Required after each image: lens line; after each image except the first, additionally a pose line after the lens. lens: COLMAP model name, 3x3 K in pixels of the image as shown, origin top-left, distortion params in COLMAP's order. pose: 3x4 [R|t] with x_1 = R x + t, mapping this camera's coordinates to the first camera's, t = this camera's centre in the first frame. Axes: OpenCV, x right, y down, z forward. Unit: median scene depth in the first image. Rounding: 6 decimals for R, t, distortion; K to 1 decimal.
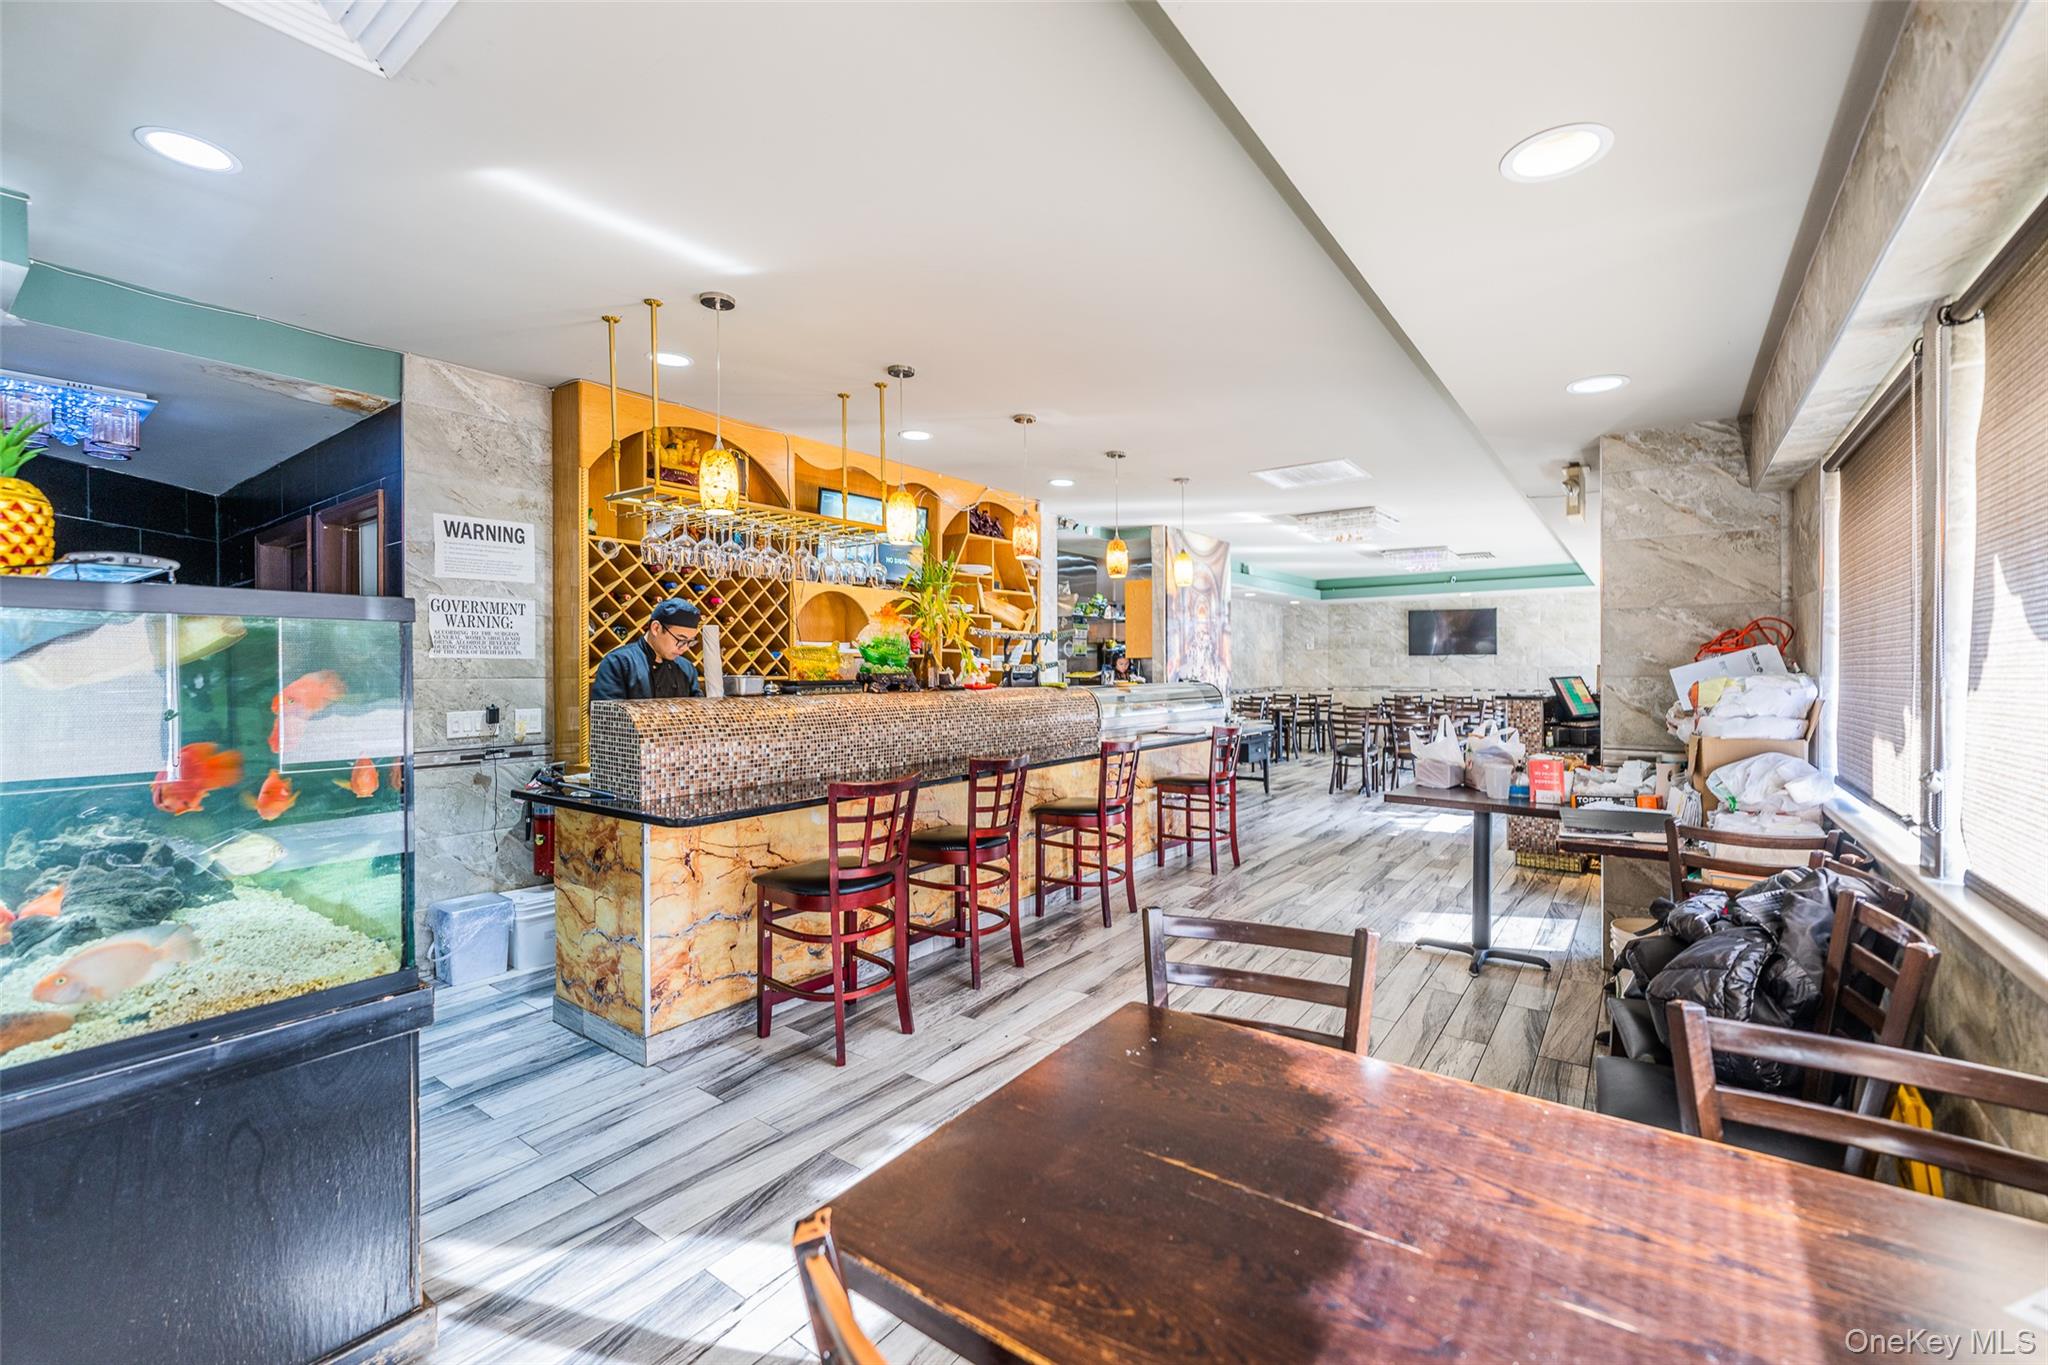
lens RADIAL K [[849.0, 0, 1024.0], [0, 849.0, 682.5], [0, 0, 1]] dist [-0.000289, -0.000120]
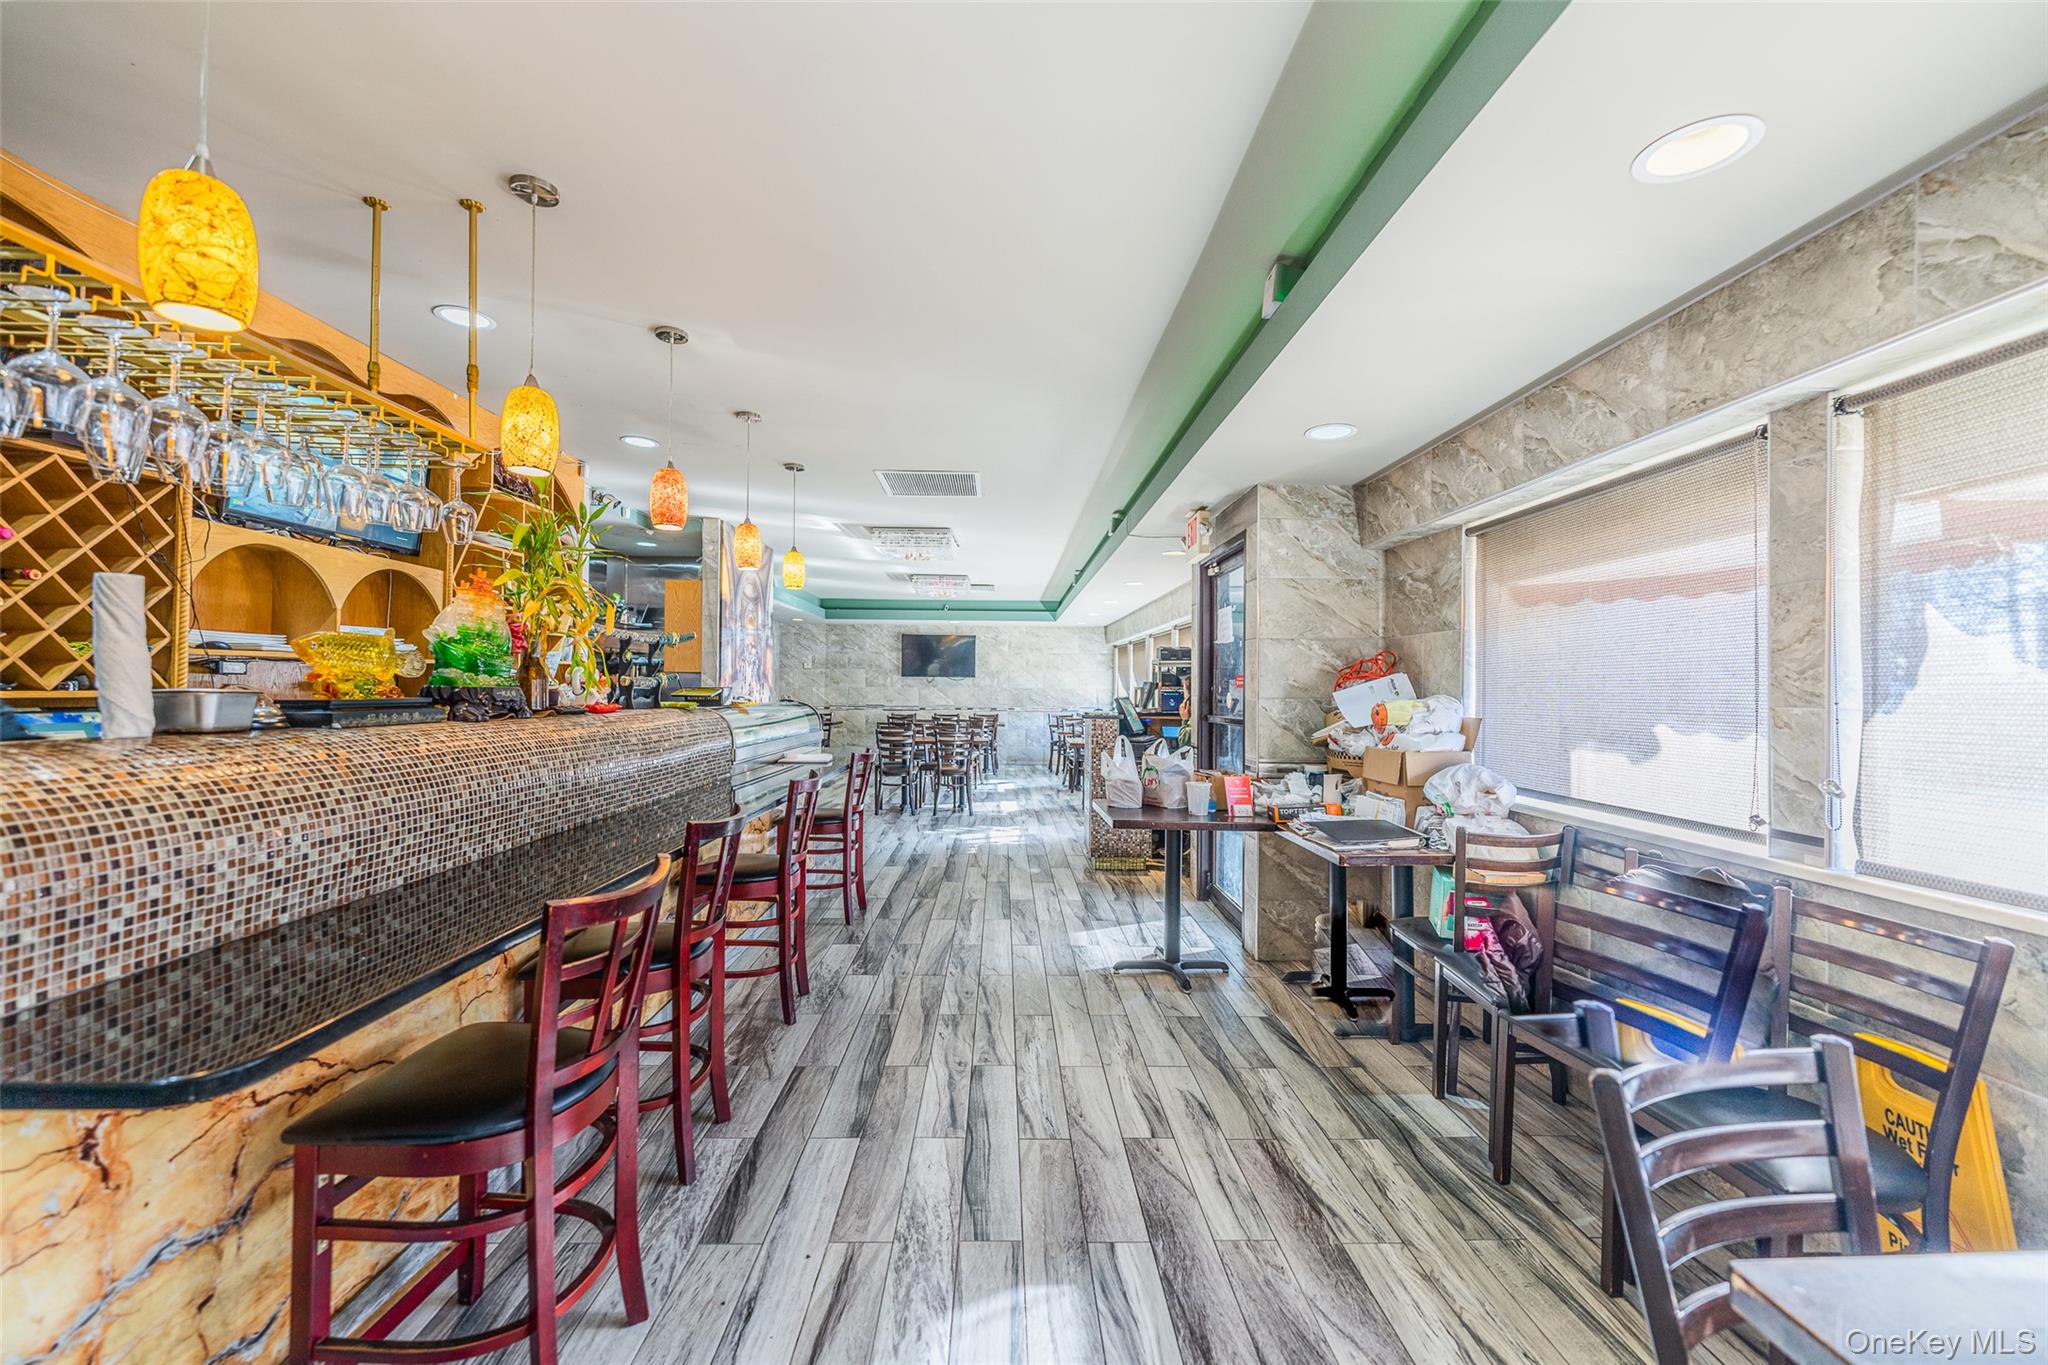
lens RADIAL K [[825.2, 0, 1019.3], [0, 825.2, 683.2], [0, 0, 1]] dist [-0.000361, -0.000141]
pose [[0.786498, 0.015527, 0.617398, -0.194763], [-0.002373, 0.999753, -0.022120, -0.001648], [-0.617589, 0.015932, 0.786340, 0.275847]]
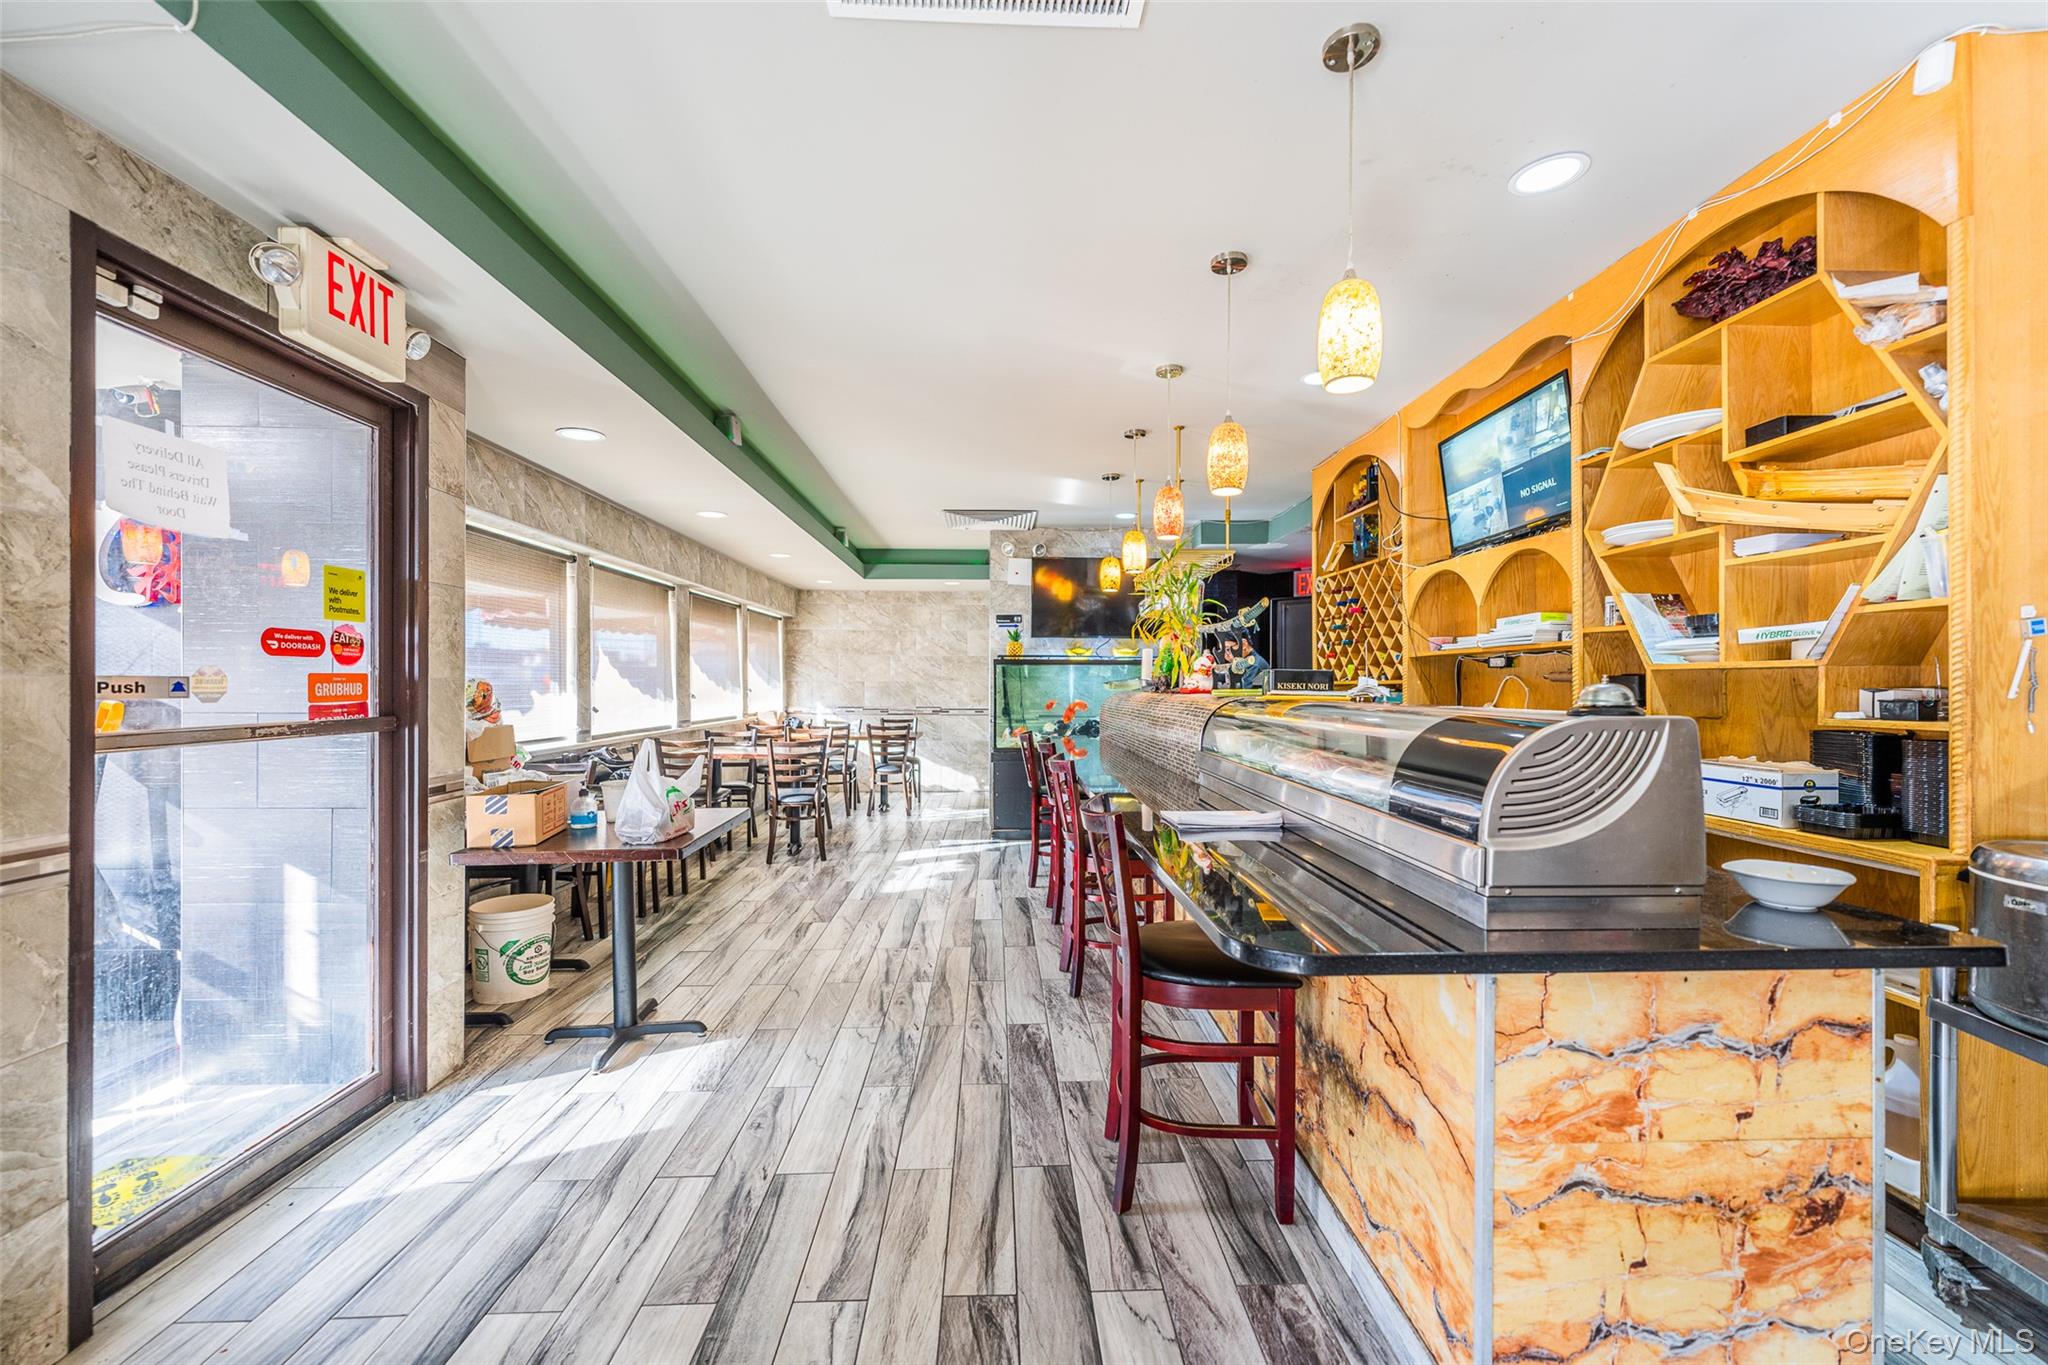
lens RADIAL K [[807.8, 0, 1040.6], [0, 807.8, 684.2], [0, 0, 1]] dist [-0.000680, -0.000150]
pose [[-0.761922, 0.007034, -0.647631, 0.620618], [-0.004630, 0.999856, 0.016306, -0.015166], [0.647653, 0.015422, -0.761780, 1.544855]]
